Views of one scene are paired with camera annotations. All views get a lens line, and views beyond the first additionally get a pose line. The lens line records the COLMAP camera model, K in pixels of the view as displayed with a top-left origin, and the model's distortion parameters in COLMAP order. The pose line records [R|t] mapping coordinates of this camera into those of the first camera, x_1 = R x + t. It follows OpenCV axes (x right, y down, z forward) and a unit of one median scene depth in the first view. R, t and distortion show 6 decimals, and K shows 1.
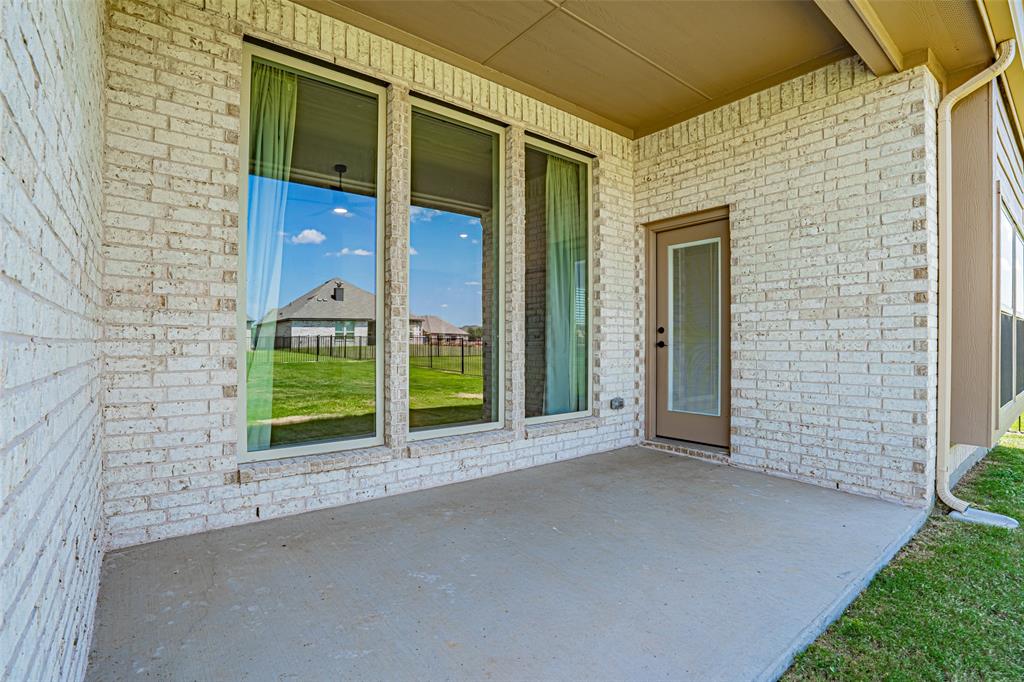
lens RADIAL K [[472.0, 0, 511.7], [0, 472.0, 343.9], [0, 0, 1]] dist [-0.050370, 0.007847]
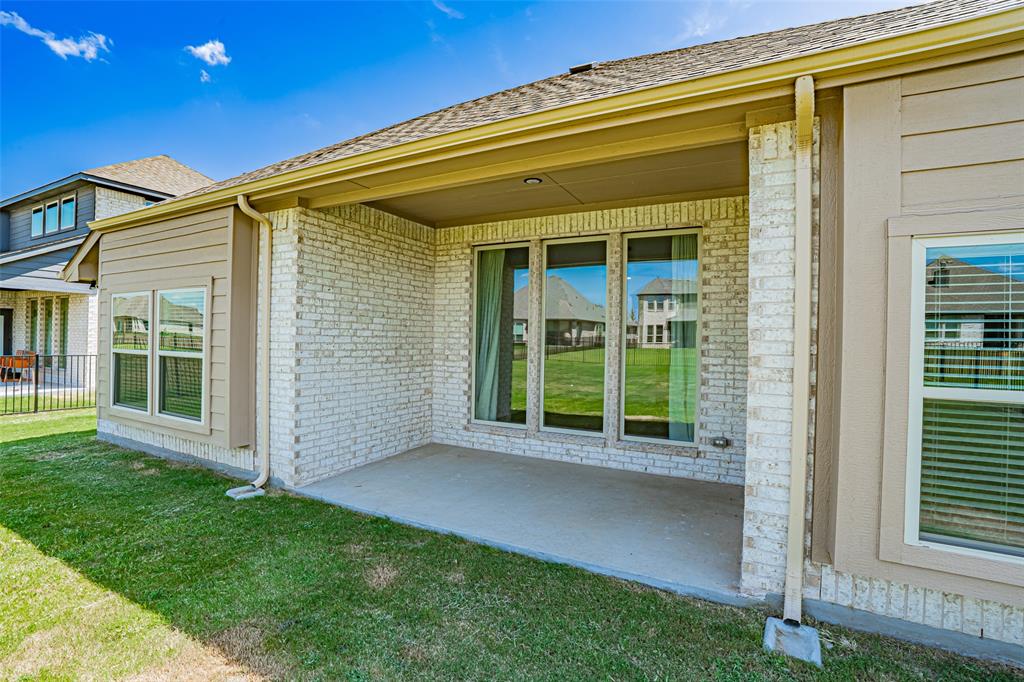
lens RADIAL K [[472.0, 0, 513.9], [0, 472.0, 339.7], [0, 0, 1]] dist [-0.050370, 0.007847]
pose [[0.423764, 0.010733, -0.905709, 1.326256], [-0.017086, 0.999847, 0.003855, -0.146050], [0.905612, 0.013841, 0.423882, 0.114030]]
